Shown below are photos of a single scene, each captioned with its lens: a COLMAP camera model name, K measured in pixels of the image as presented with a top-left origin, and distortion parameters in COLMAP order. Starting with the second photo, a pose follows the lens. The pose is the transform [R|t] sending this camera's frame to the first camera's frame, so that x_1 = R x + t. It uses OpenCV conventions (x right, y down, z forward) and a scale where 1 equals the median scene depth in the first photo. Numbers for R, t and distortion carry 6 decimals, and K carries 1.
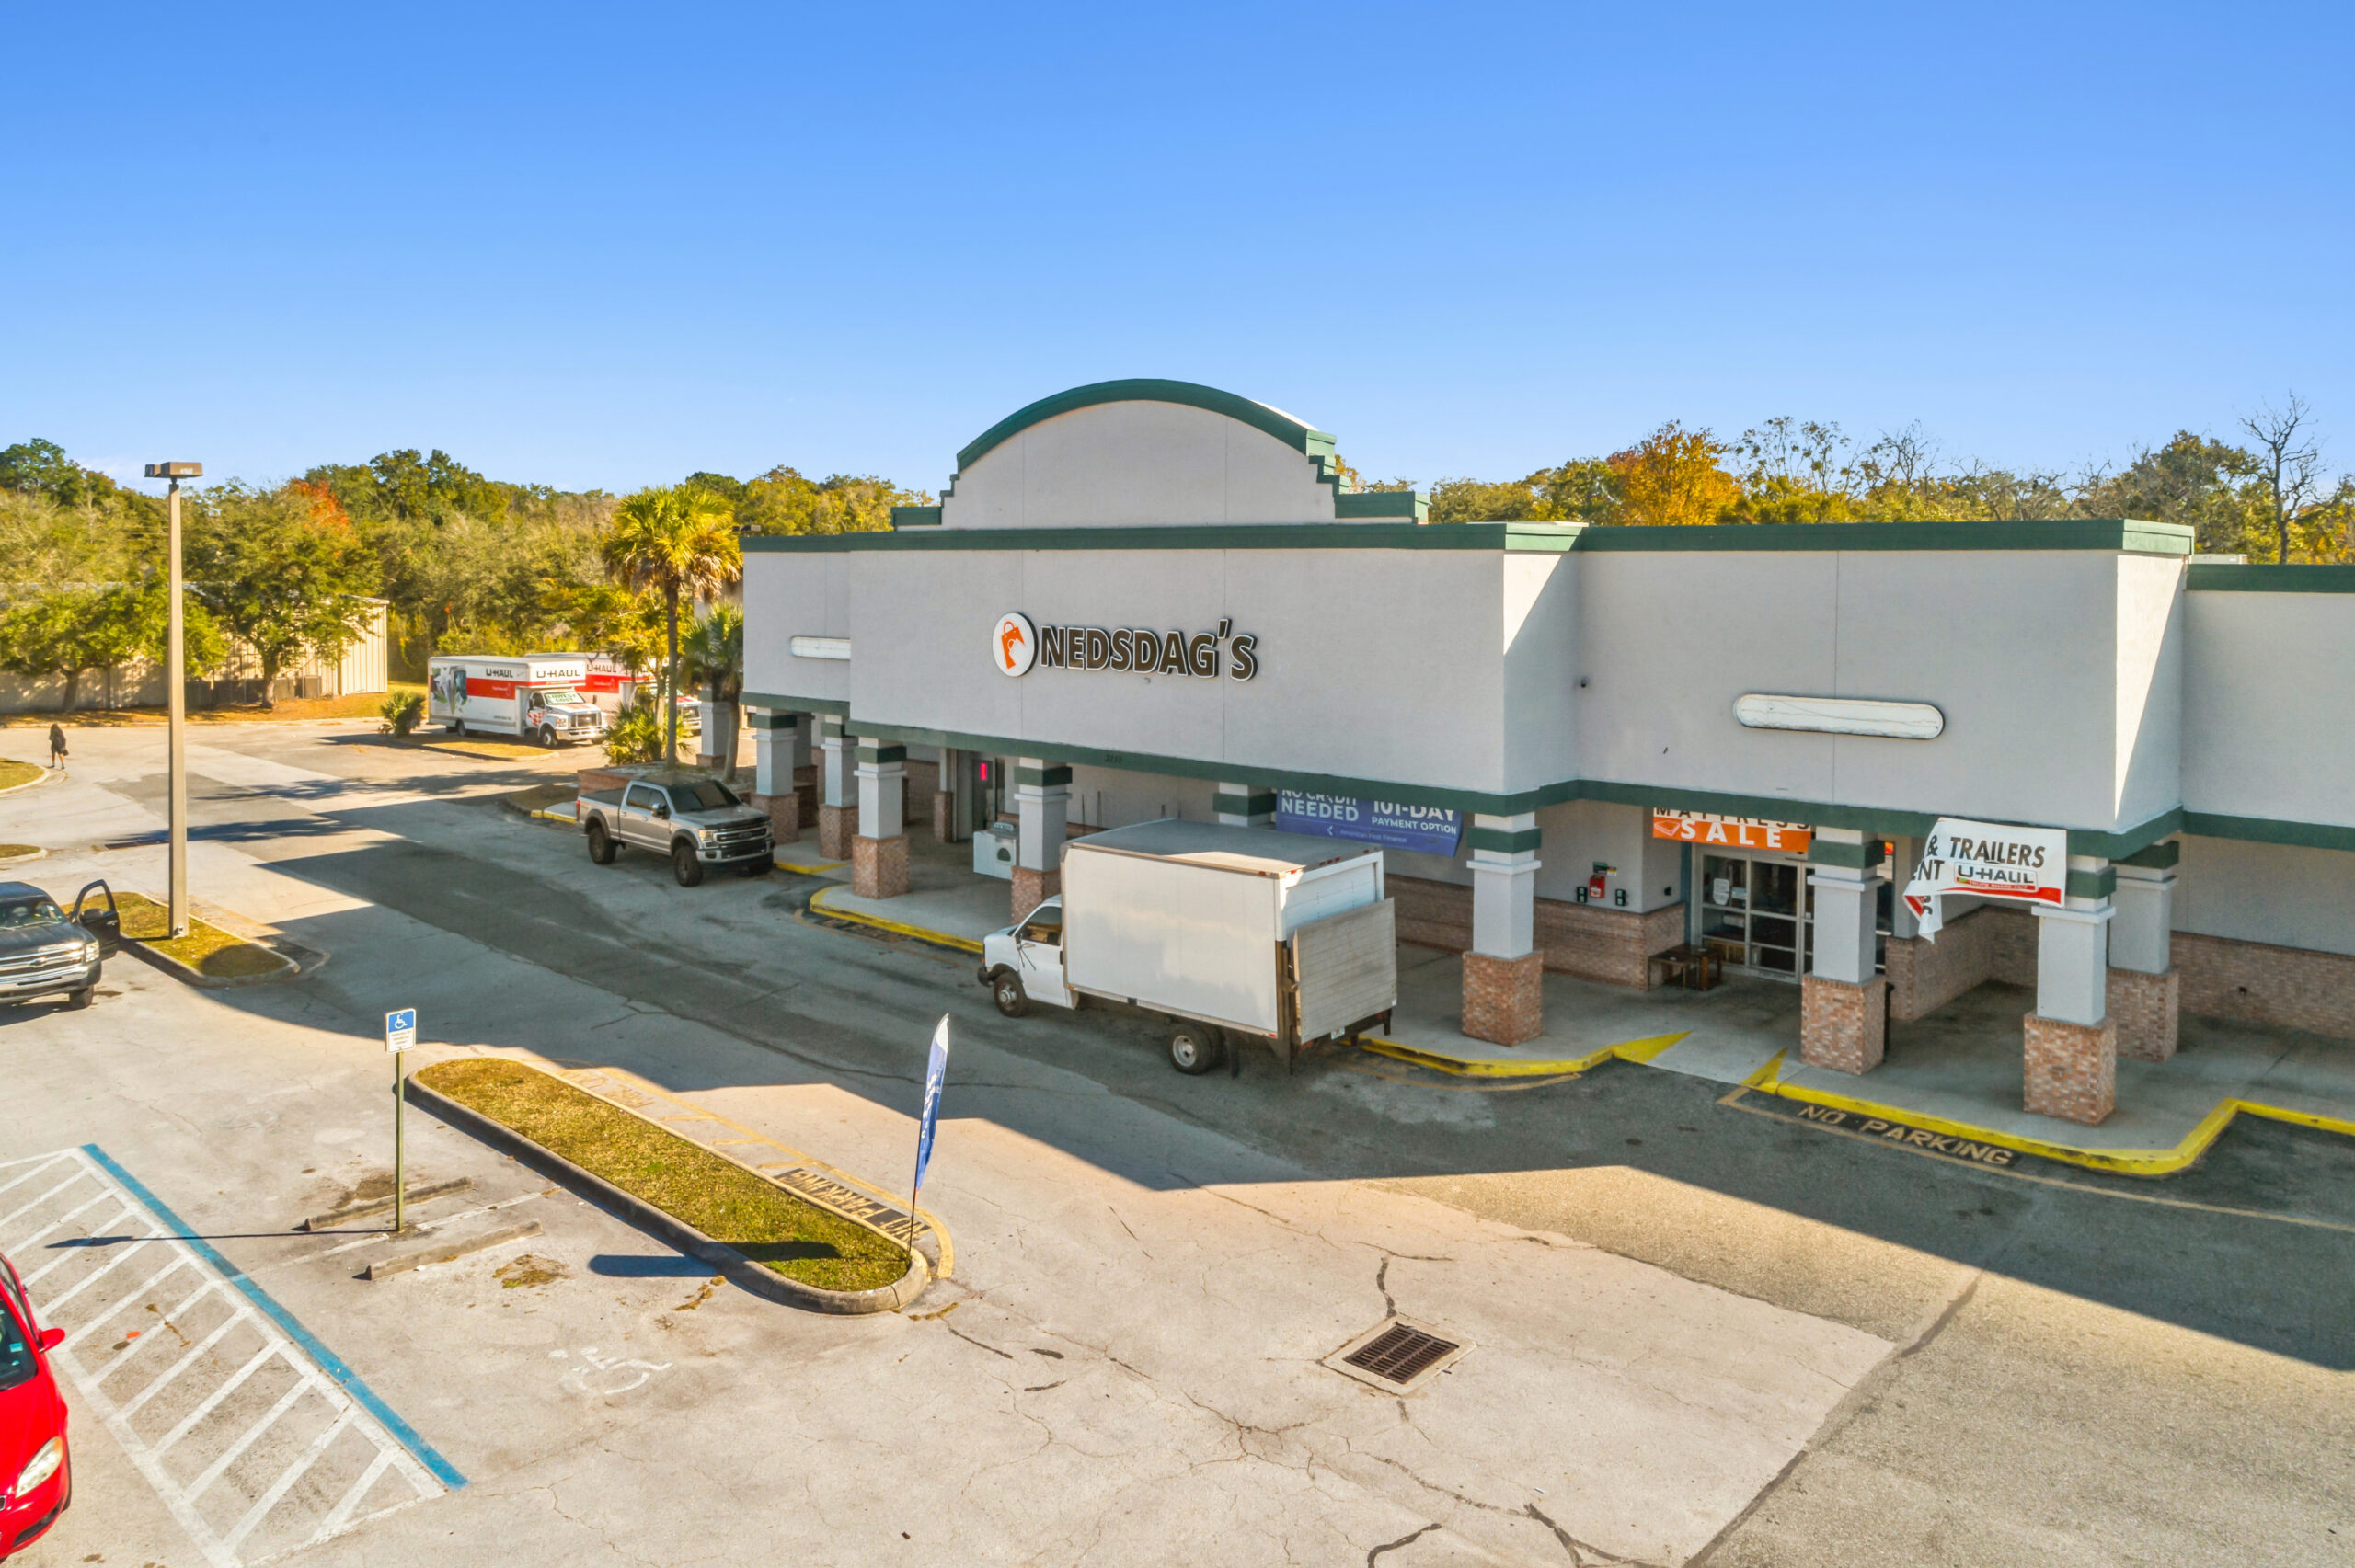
lens RADIAL K [[1661.8, 0, 1178.2], [0, 1661.8, 606.5], [0, 0, 1]] dist [0.002243, 0.002469]
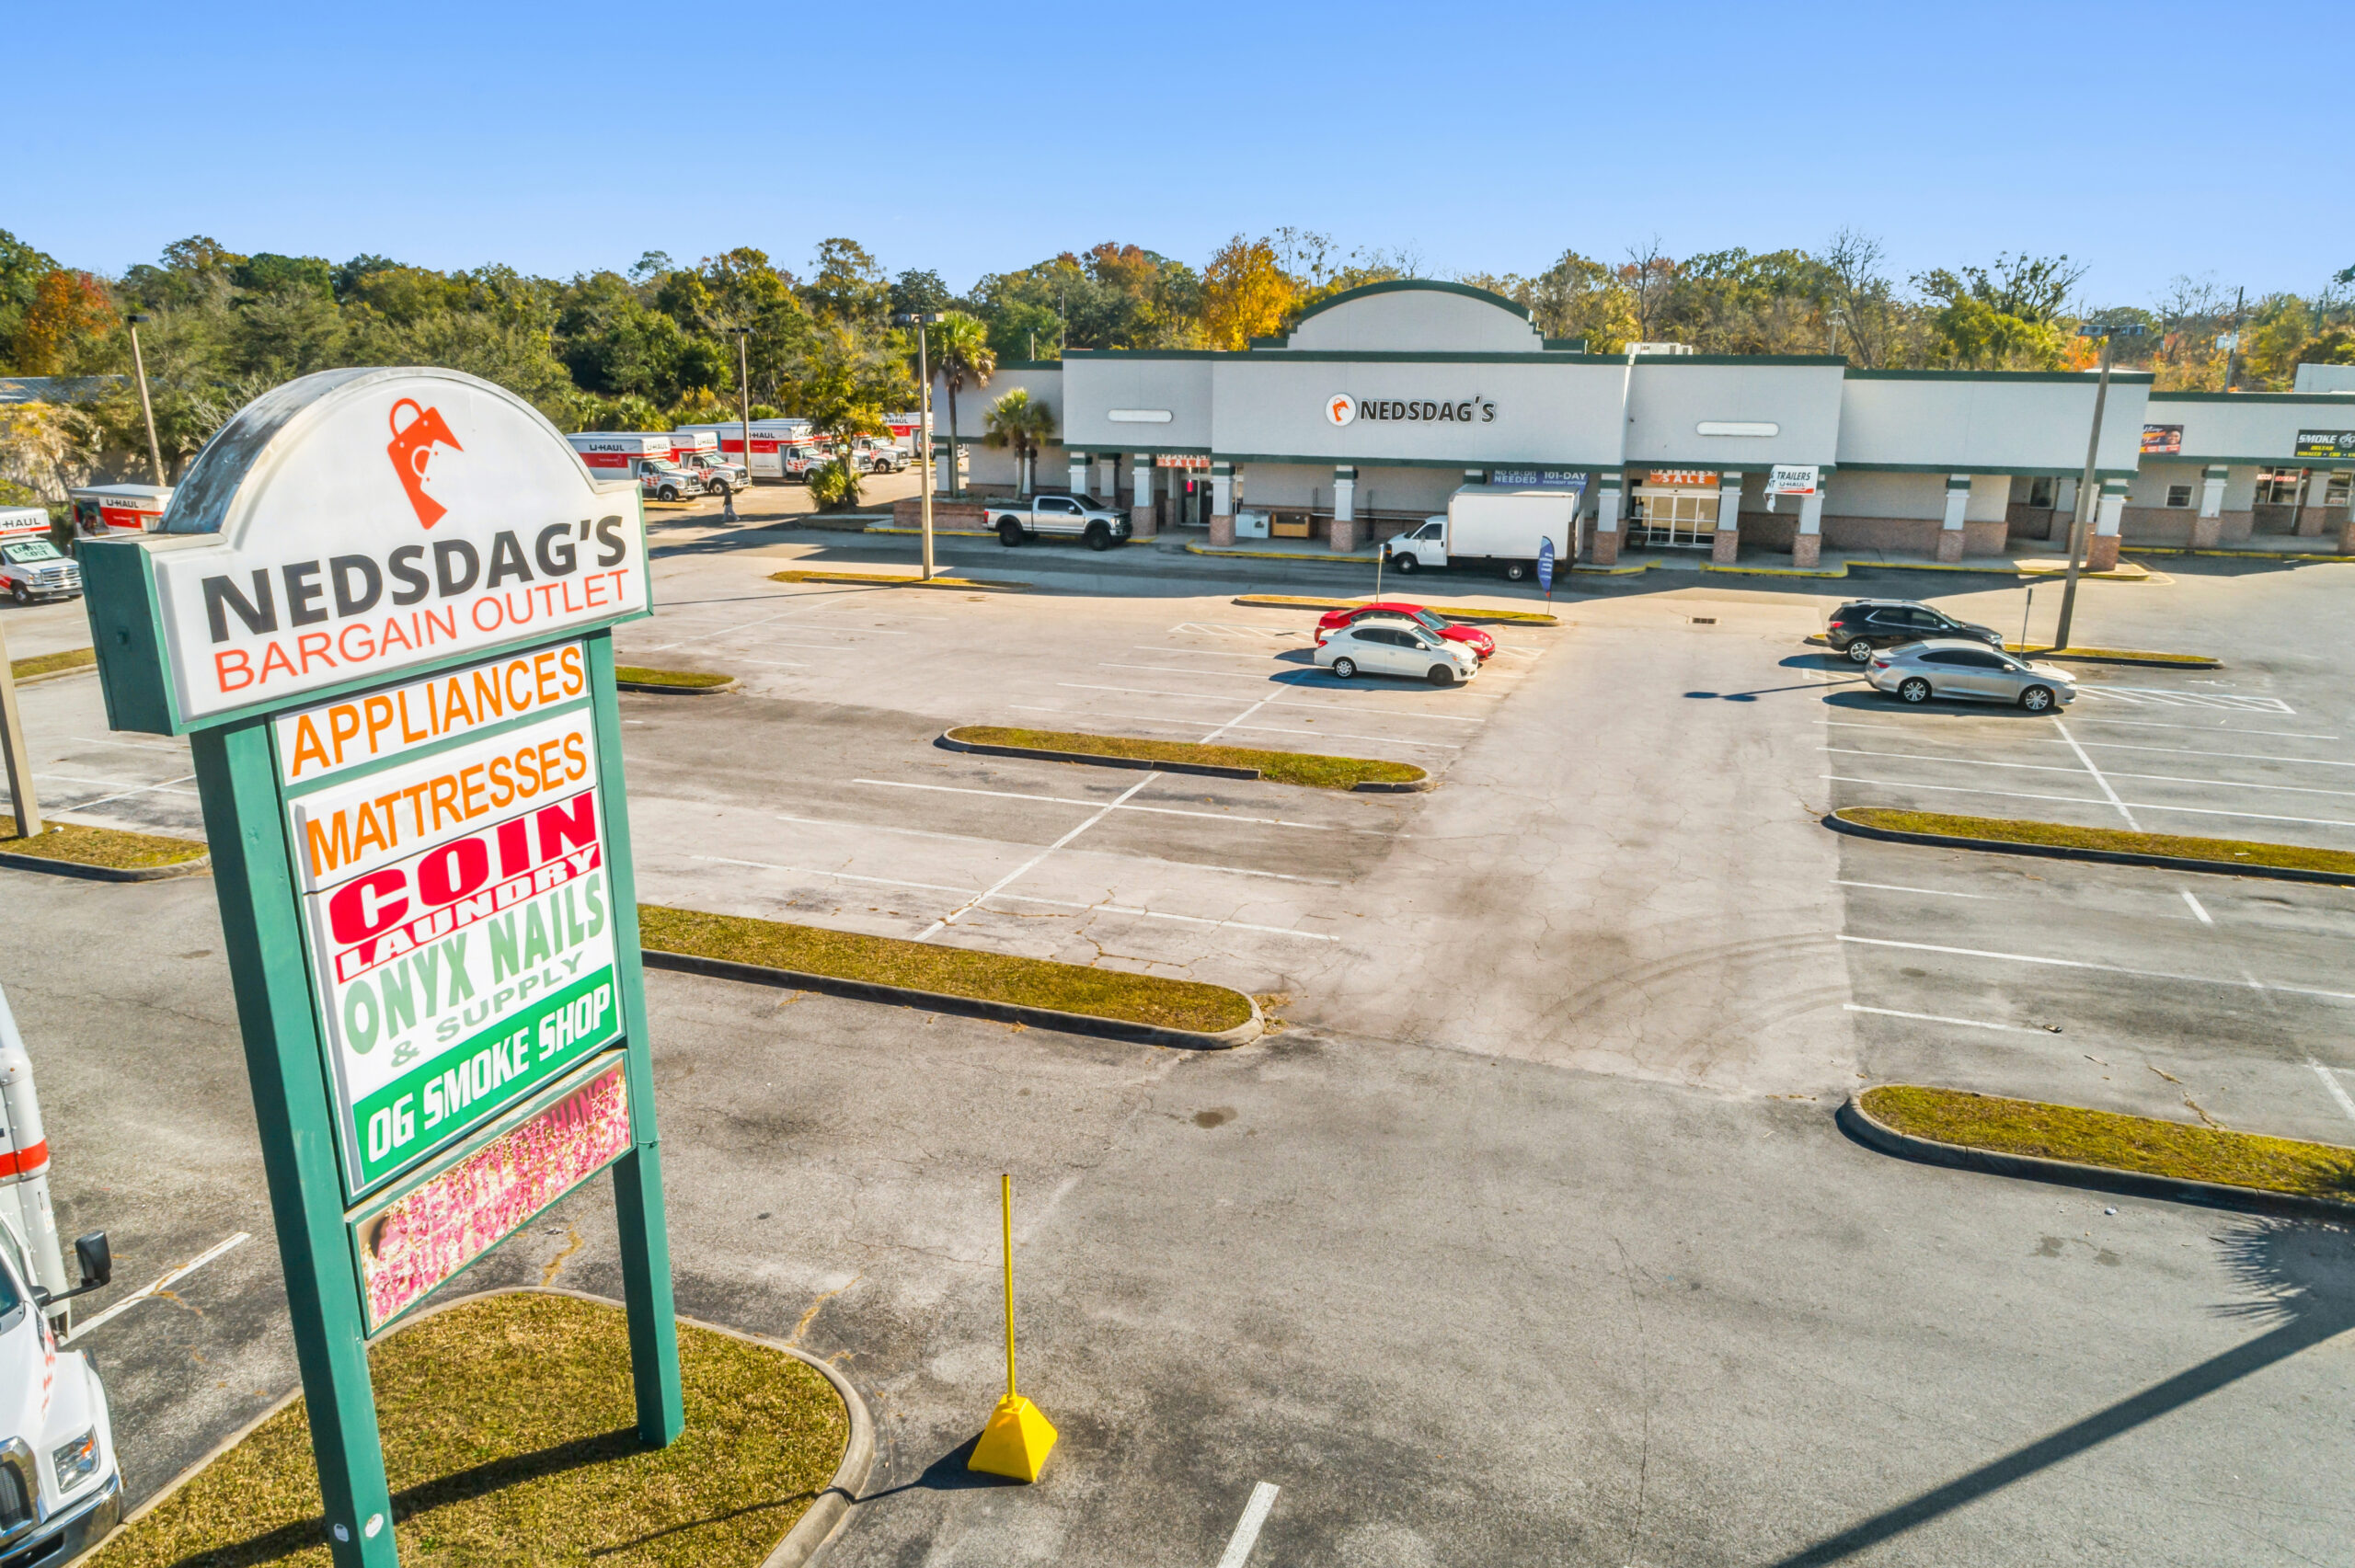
lens RADIAL K [[1598.5, 0, 1173.4], [0, 1598.5, 814.9], [0, 0, 1]] dist [0.004121, 0.000064]
pose [[0.919870, -0.113204, 0.375531, -1.090962], [0.010455, 0.964180, 0.265043, -0.020129], [-0.392084, -0.239879, 0.888104, -0.796313]]
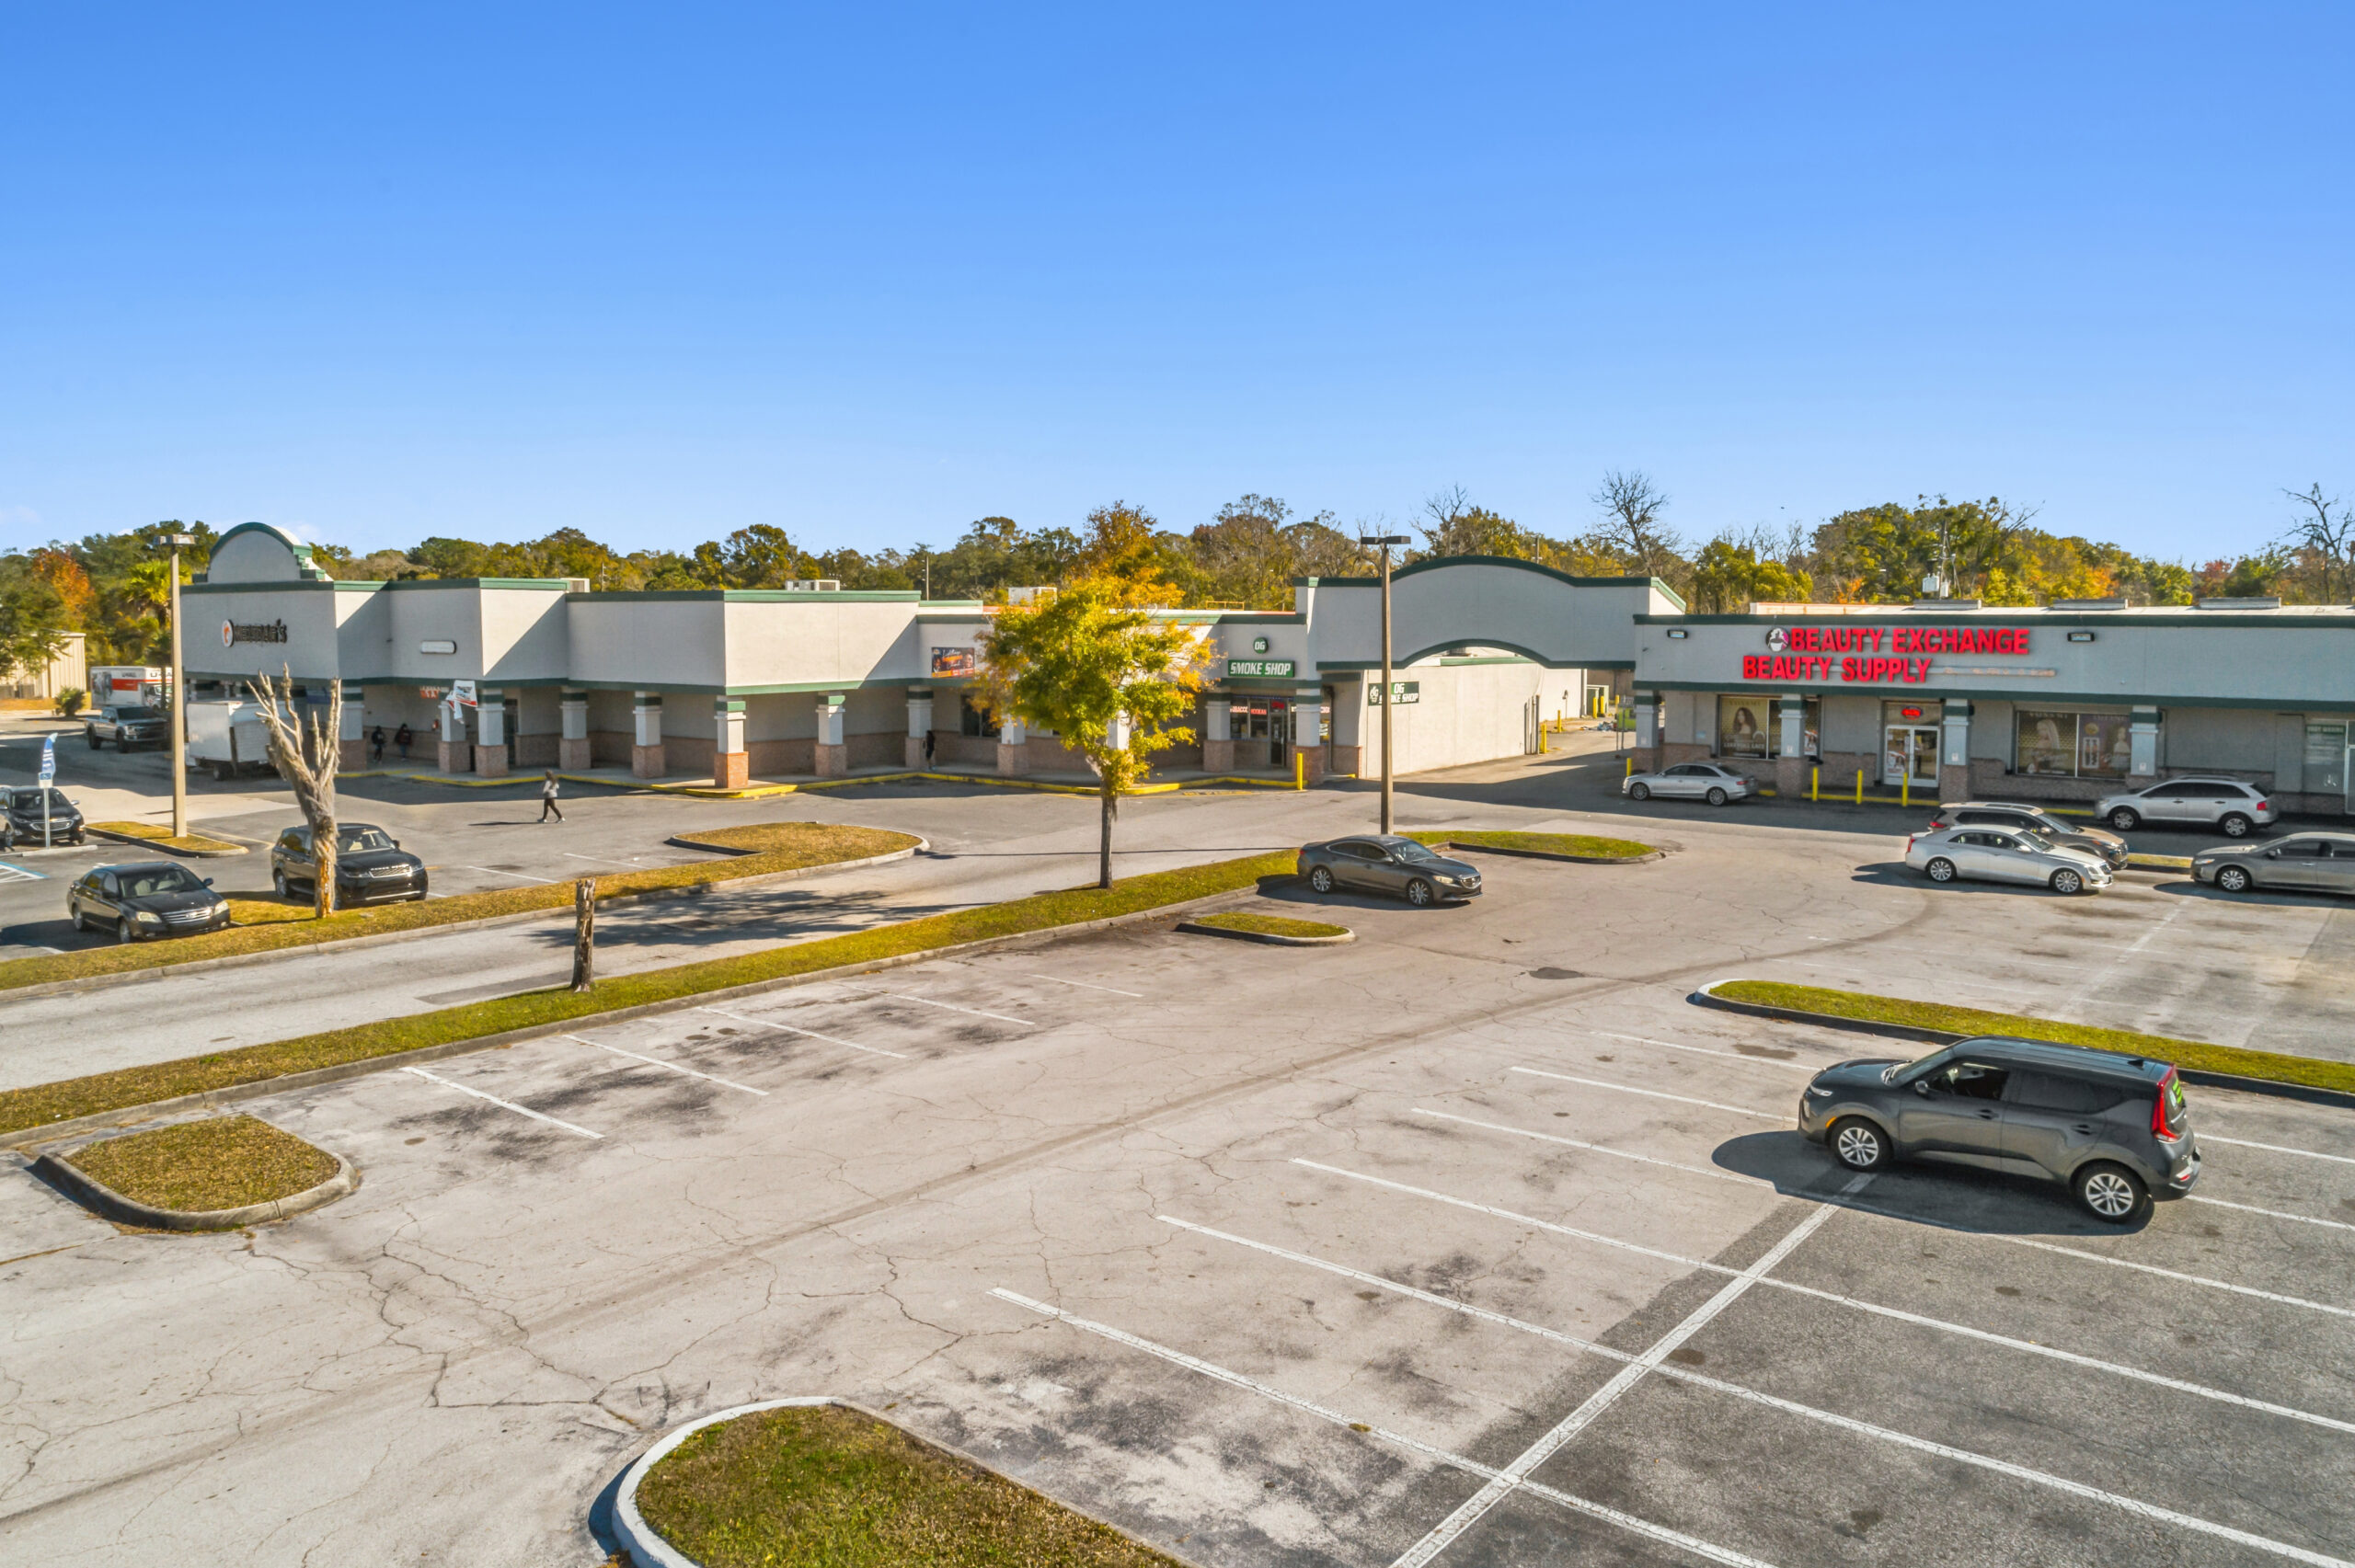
lens RADIAL K [[1639.6, 0, 1175.1], [0, 1639.6, 665.4], [0, 0, 1]] dist [-0.002723, -0.000938]
pose [[0.998155, -0.011172, 0.059687, 1.094883], [0.010780, 0.999918, 0.006877, 0.067043], [-0.059759, -0.006221, 0.998193, -1.380910]]
